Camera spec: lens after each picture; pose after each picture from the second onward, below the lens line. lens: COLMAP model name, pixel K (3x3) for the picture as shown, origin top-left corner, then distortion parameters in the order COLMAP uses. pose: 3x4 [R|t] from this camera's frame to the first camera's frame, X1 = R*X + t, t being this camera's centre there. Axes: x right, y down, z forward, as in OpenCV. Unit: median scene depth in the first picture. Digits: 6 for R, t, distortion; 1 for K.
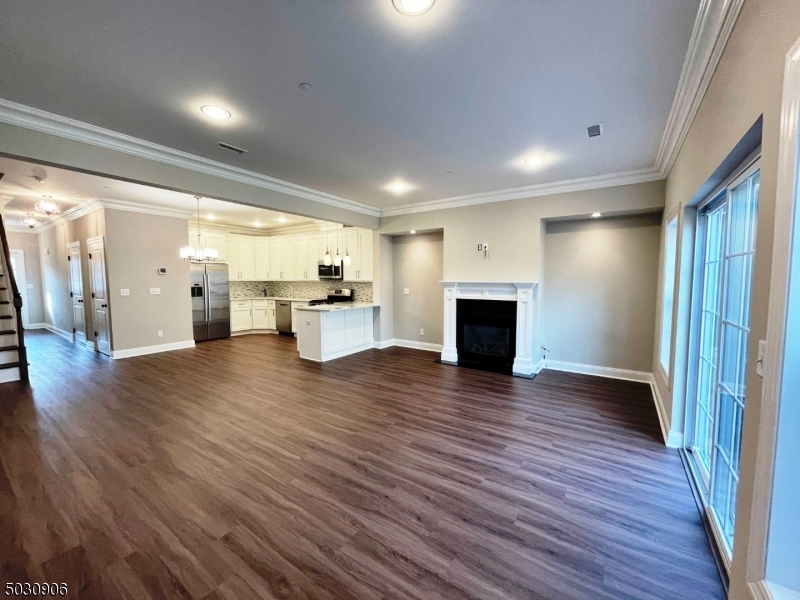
lens RADIAL K [[320.8, 0, 400.0], [0, 320.8, 300.0], [0, 0, 1]] dist [-0.007825, 0.000071]
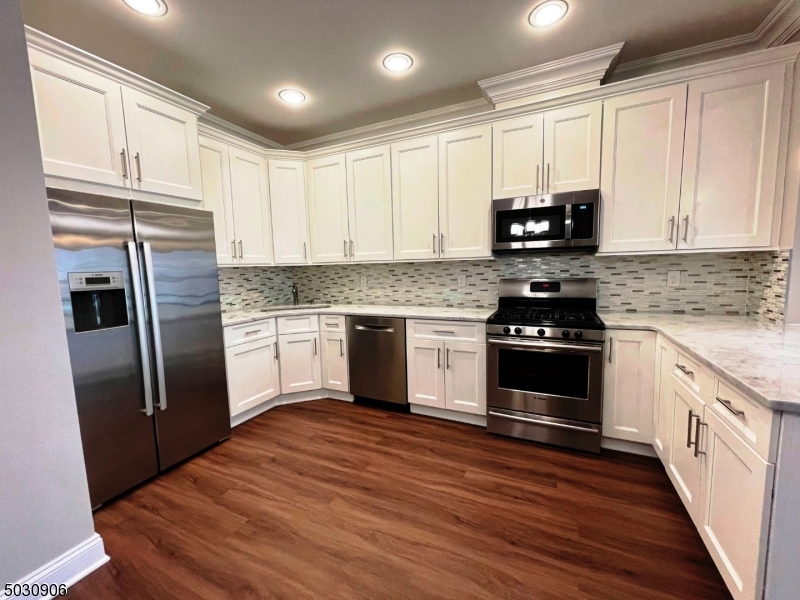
lens RADIAL K [[320.8, 0, 400.0], [0, 320.8, 300.0], [0, 0, 1]] dist [-0.007825, 0.000071]
pose [[0.988455, -0.042338, 0.145481, -0.390939], [0.037648, 0.998683, 0.034847, -0.028565], [-0.146765, -0.028968, 0.988747, 0.640630]]
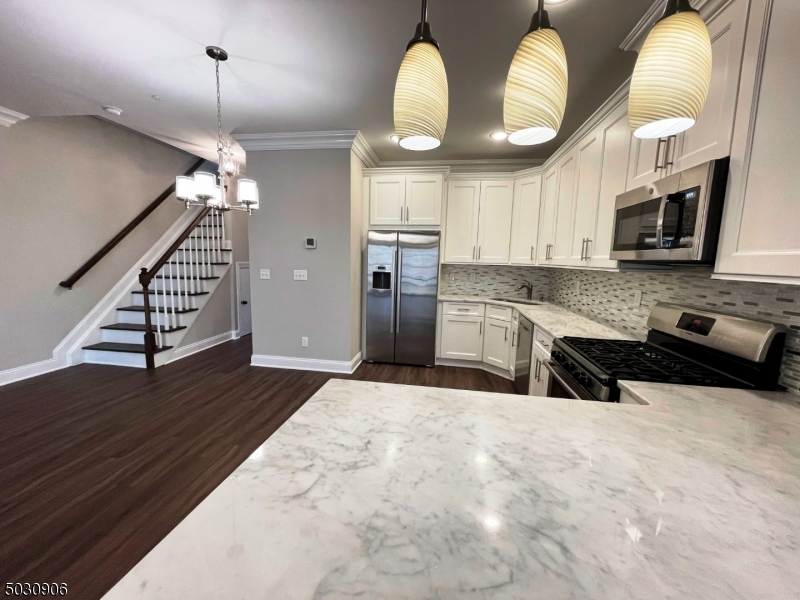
lens RADIAL K [[320.8, 0, 400.0], [0, 320.8, 300.0], [0, 0, 1]] dist [-0.007825, 0.000071]
pose [[0.429312, 0.124088, -0.894591, -0.082240], [-0.087162, 0.991585, 0.095713, -0.043248], [0.898940, 0.036884, 0.436515, 0.692355]]
